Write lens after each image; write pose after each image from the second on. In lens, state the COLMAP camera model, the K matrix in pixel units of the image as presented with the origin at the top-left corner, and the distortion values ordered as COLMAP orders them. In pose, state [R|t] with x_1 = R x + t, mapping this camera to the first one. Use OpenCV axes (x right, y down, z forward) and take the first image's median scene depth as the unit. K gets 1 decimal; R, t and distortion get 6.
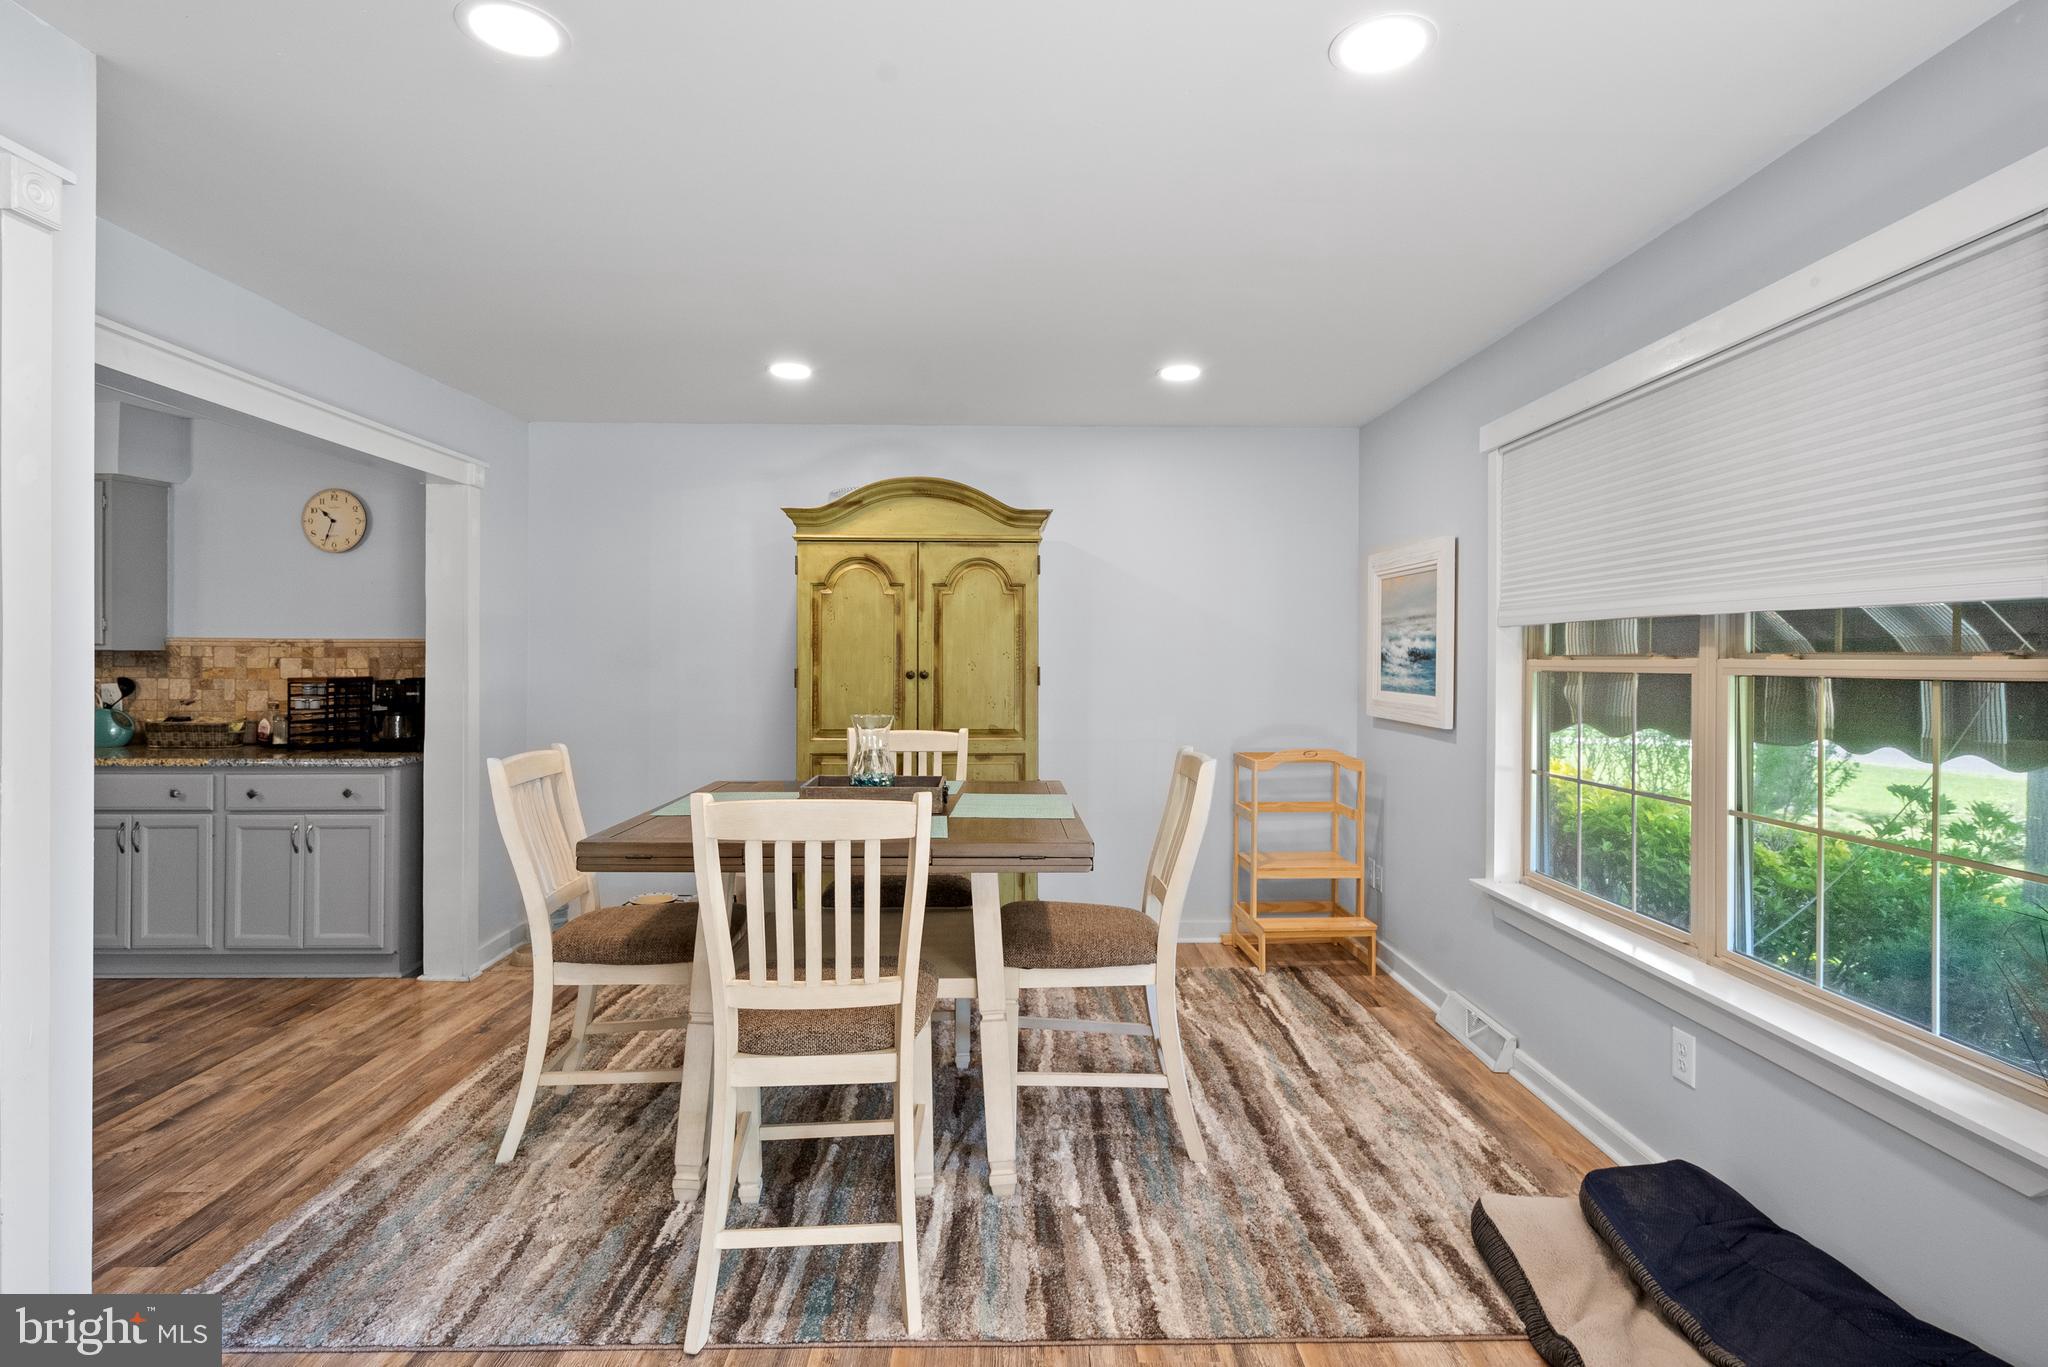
lens RADIAL K [[1019.3, 0, 1030.1], [0, 1019.3, 655.5], [0, 0, 1]] dist [-0.001118, 0.000991]
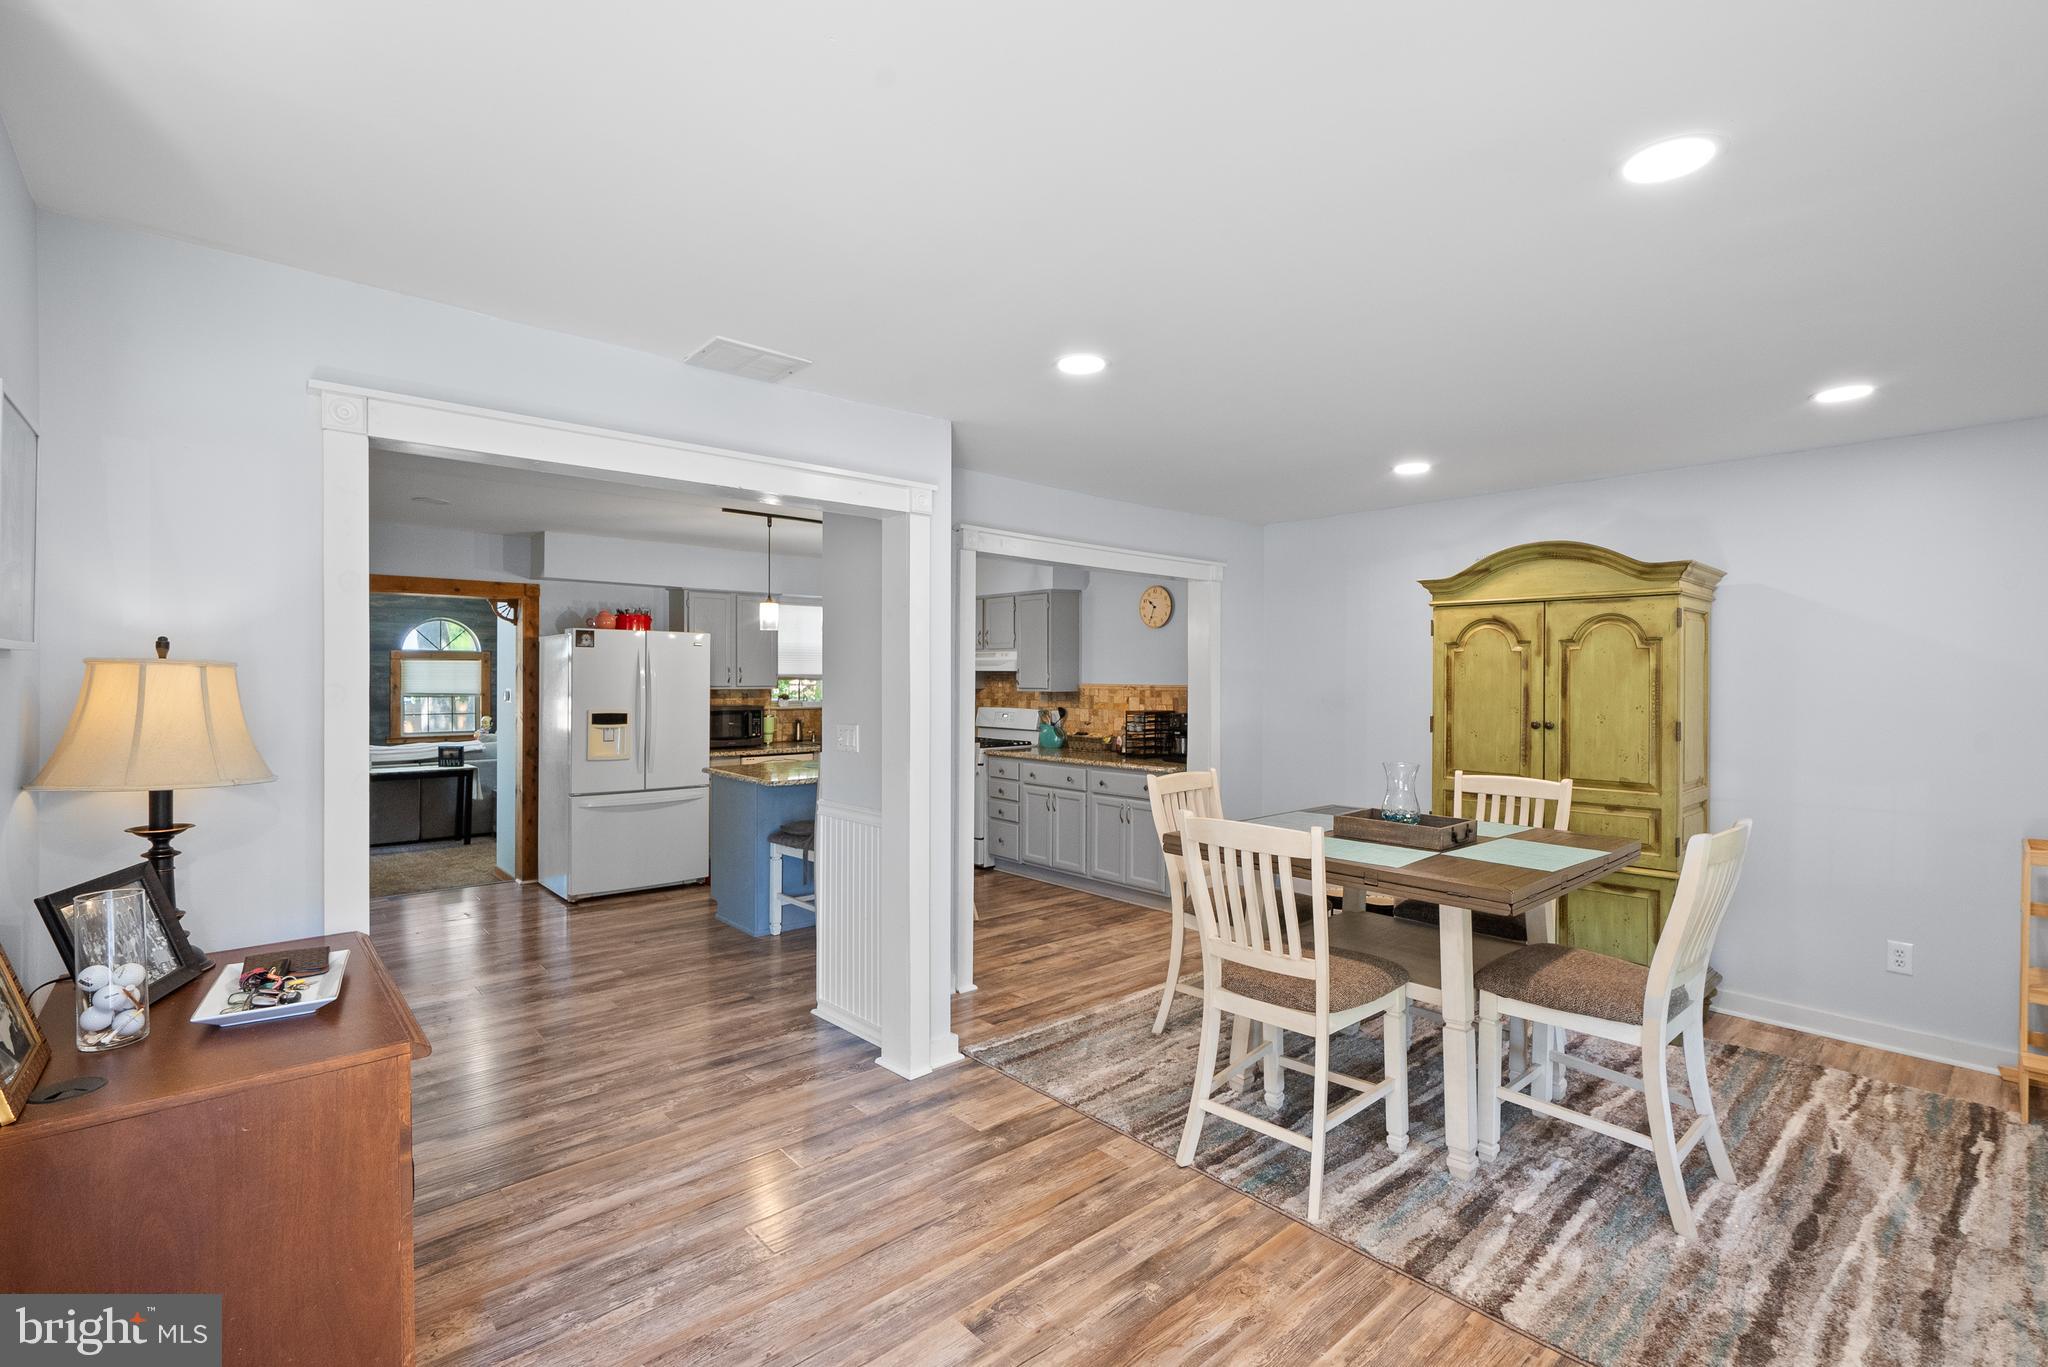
lens RADIAL K [[934.2, 0, 1024.0], [0, 934.2, 683.5], [0, 0, 1]] dist [-0.001440, 0.000491]
pose [[0.645228, 0.005057, -0.763973, 0.291983], [0.000194, 0.999977, 0.006783, -0.032647], [0.763990, -0.004525, 0.645212, -0.052266]]
